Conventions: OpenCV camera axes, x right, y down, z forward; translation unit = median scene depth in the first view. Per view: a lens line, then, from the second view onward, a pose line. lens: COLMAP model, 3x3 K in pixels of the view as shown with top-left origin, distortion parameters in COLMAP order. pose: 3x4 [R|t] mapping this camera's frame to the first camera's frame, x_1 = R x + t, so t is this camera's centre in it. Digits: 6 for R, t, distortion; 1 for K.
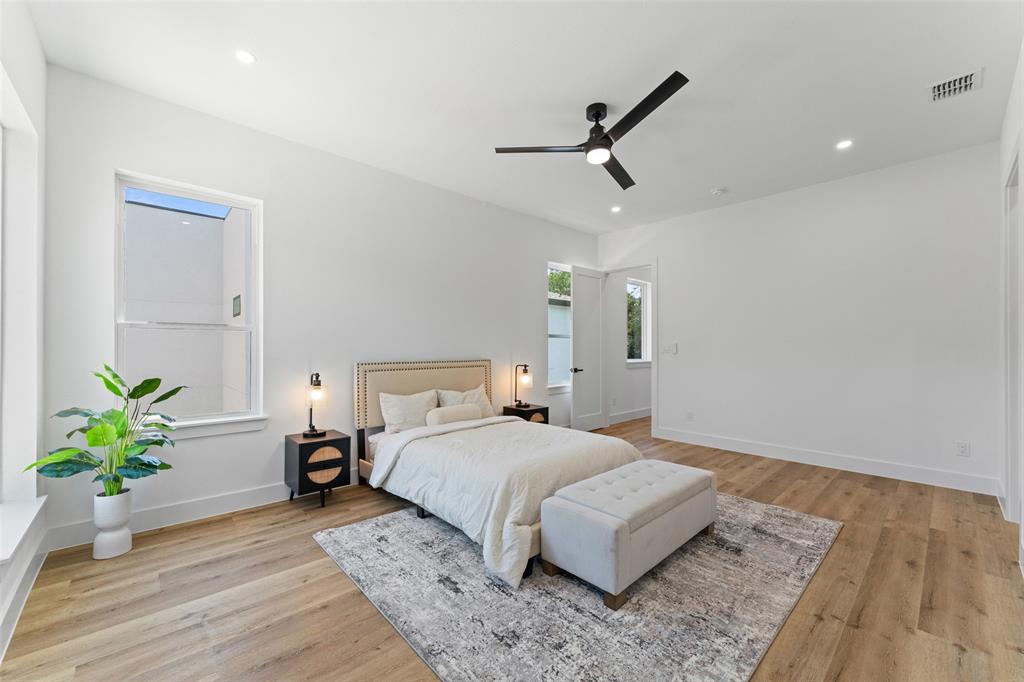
lens RADIAL K [[408.8, 0, 506.5], [0, 408.8, 343.0], [0, 0, 1]] dist [-0.000946, 0.000129]
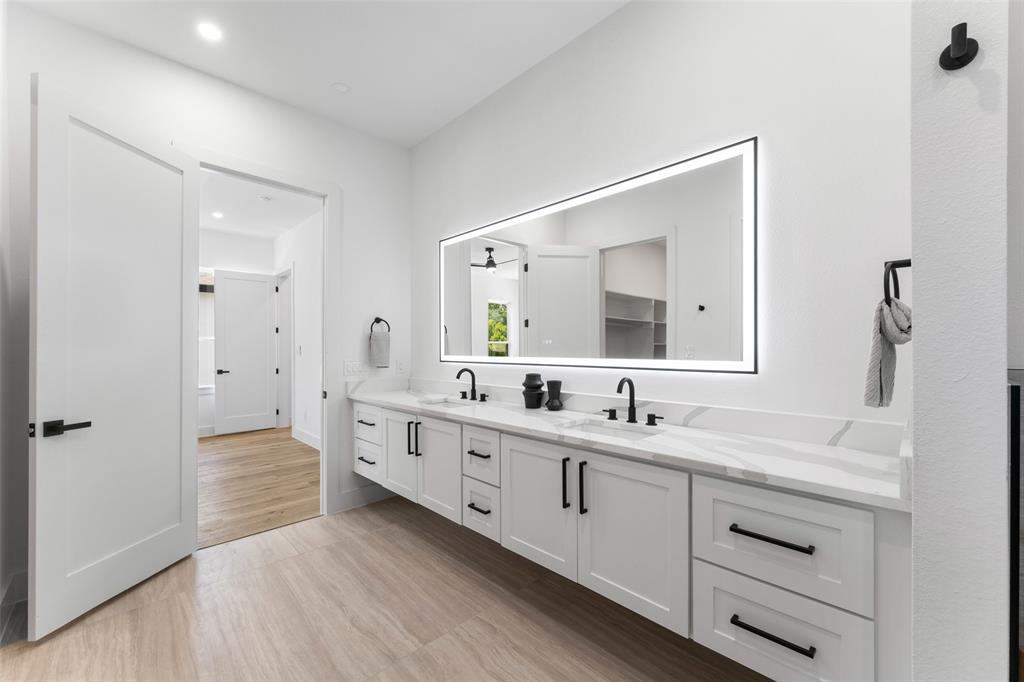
lens RADIAL K [[408.8, 0, 506.5], [0, 408.8, 343.0], [0, 0, 1]] dist [-0.000946, 0.000129]
pose [[0.999712, -0.006720, 0.023033, 1.684582], [0.006682, 0.999976, 0.001733, -0.003756], [-0.023044, -0.001579, 0.999733, -0.076529]]
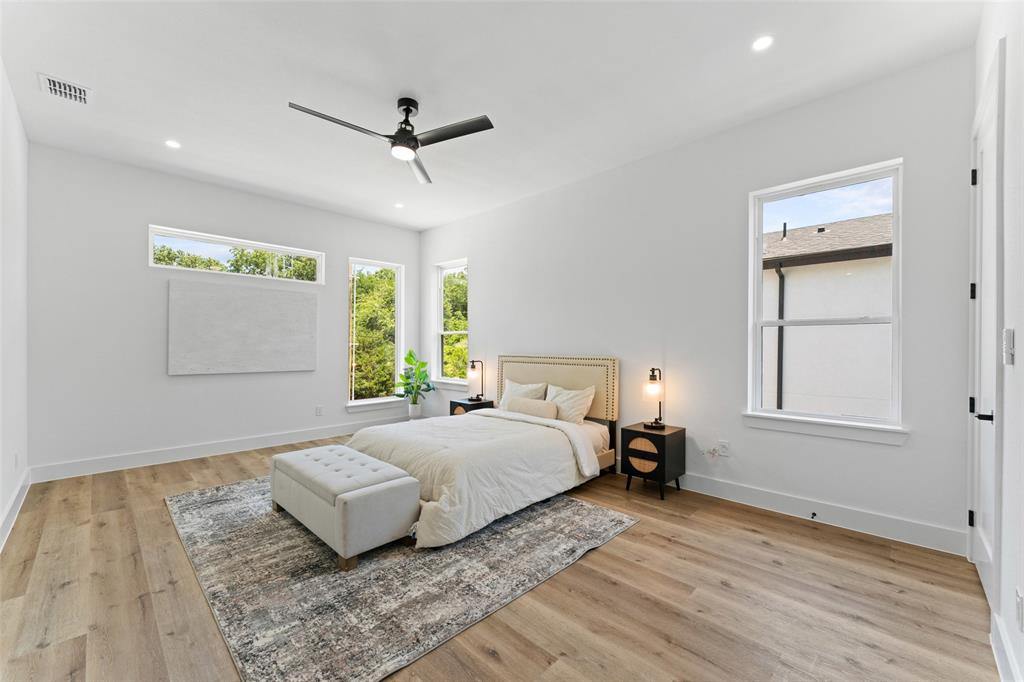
lens RADIAL K [[408.8, 0, 506.5], [0, 408.8, 343.0], [0, 0, 1]] dist [-0.000946, 0.000129]
pose [[0.049096, -0.004242, -0.998785, 1.246755], [0.004853, 0.999980, -0.004009, 0.013011], [0.998782, -0.004650, 0.049116, 1.200801]]
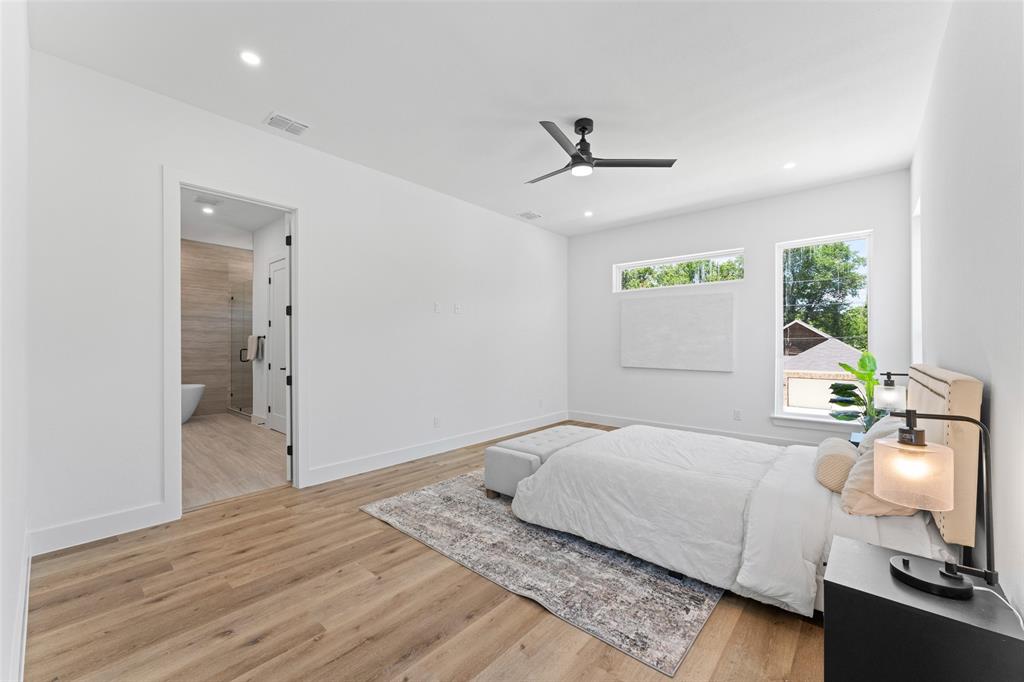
lens RADIAL K [[408.8, 0, 506.5], [0, 408.8, 343.0], [0, 0, 1]] dist [-0.000946, 0.000129]
pose [[-0.994596, -0.002792, -0.103783, 0.540883], [-0.001699, 0.999942, -0.010622, 0.019272], [0.103806, -0.010388, -0.994543, 2.066157]]
